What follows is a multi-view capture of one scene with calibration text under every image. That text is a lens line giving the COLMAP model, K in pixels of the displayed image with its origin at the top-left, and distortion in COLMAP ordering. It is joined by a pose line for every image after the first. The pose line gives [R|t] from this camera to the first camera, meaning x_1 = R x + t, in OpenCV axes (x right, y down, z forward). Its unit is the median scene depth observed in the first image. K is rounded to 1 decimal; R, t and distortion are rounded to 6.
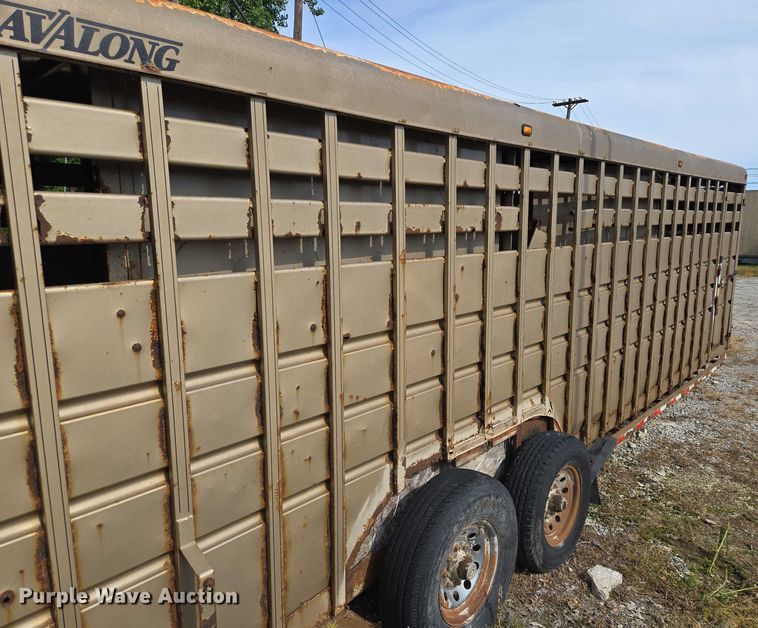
lens RADIAL K [[578.7, 0, 430.0], [0, 578.7, 321.3], [0, 0, 1]] dist [0.072199, -0.054138]
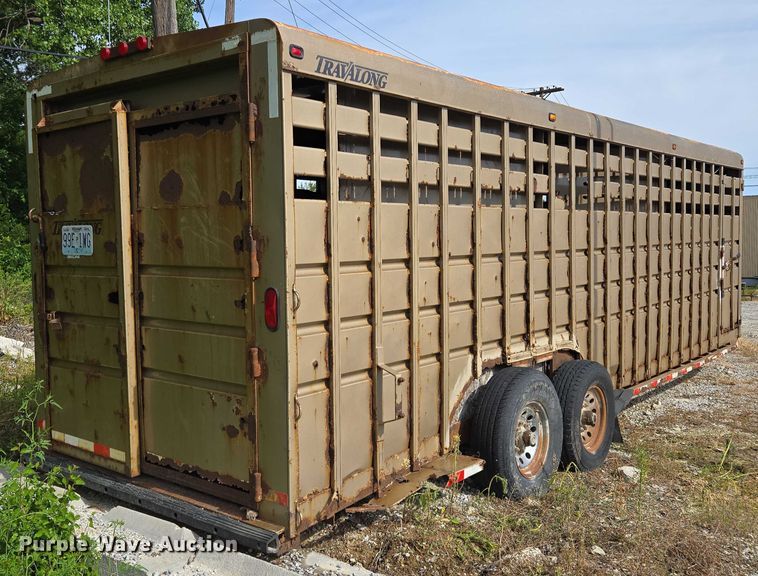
lens RADIAL K [[762.1, 0, 375.9], [0, 762.1, 286.6], [0, 0, 1]] dist [0.052122, 0.000000]
pose [[0.999658, -0.023836, 0.010716, -0.260116], [0.024894, 0.993316, -0.112712, 0.237099], [-0.007958, 0.112940, 0.993570, -0.672214]]
